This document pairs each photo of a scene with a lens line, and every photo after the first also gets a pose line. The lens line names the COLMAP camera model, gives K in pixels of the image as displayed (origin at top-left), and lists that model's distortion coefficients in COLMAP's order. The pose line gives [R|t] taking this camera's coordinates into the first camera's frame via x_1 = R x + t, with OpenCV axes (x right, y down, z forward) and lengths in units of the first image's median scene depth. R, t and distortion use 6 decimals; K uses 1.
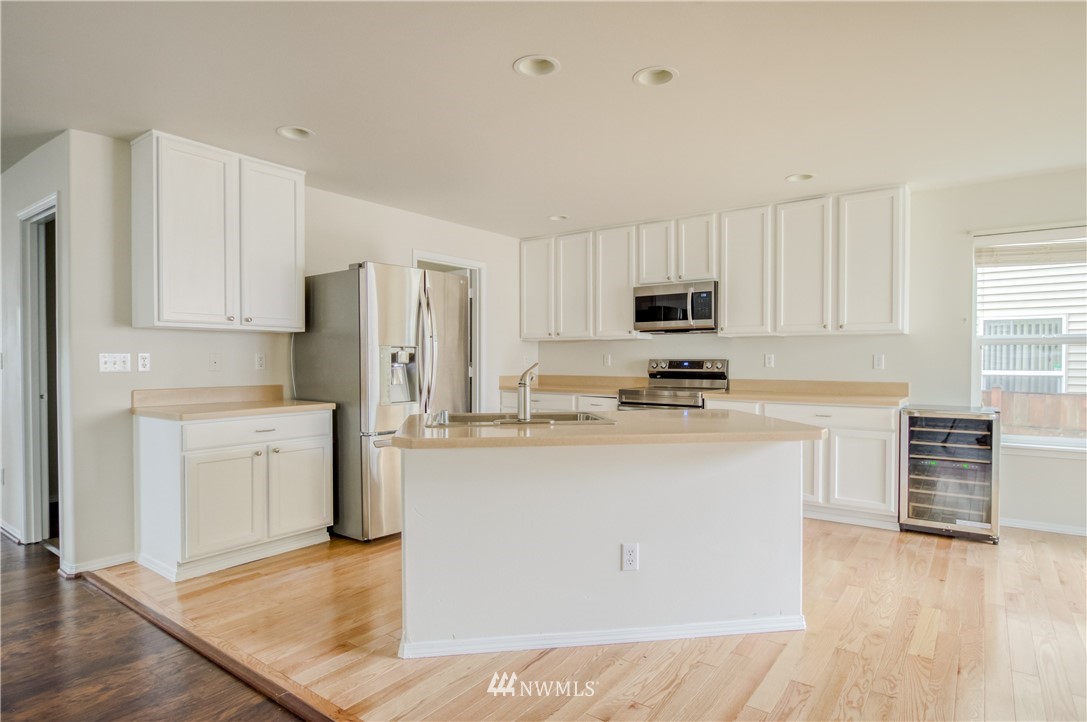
lens RADIAL K [[601.5, 0, 551.8], [0, 601.5, 361.6], [0, 0, 1]] dist [-0.025630, 0.012578]
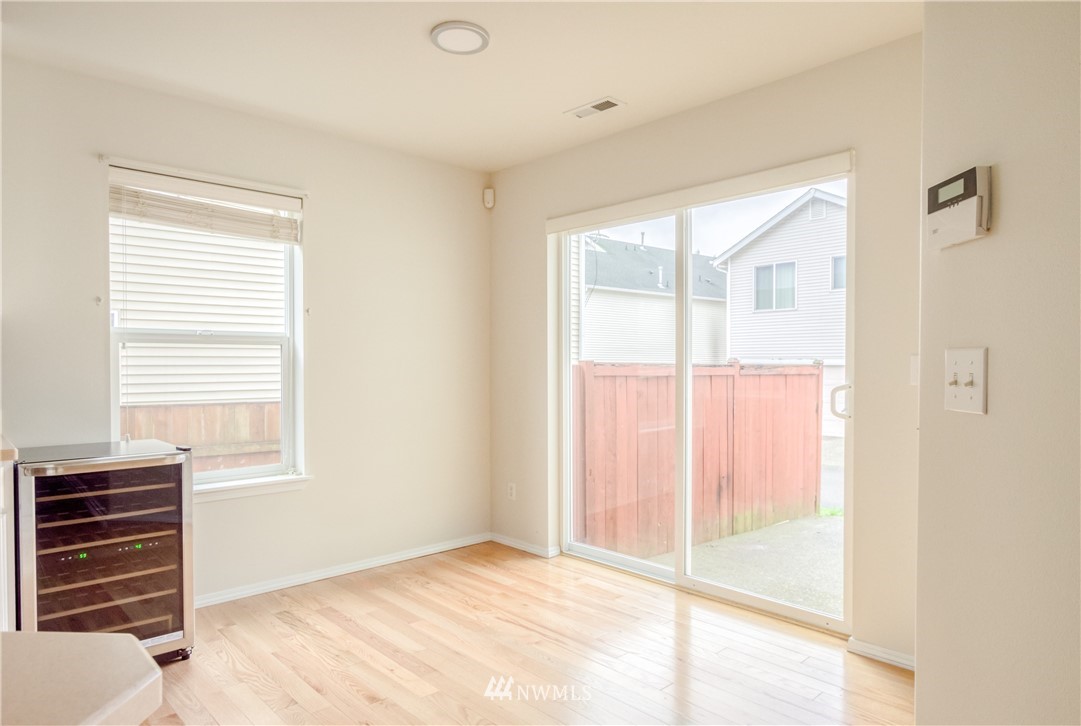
lens RADIAL K [[668.2, 0, 541.7], [0, 668.2, 372.9], [0, 0, 1]] dist [0.007365, 0.000216]
pose [[0.196049, -0.016894, 0.980449, 0.088906], [-0.000389, 0.999850, 0.017307, -0.005660], [-0.980594, -0.003774, 0.196013, 0.340648]]
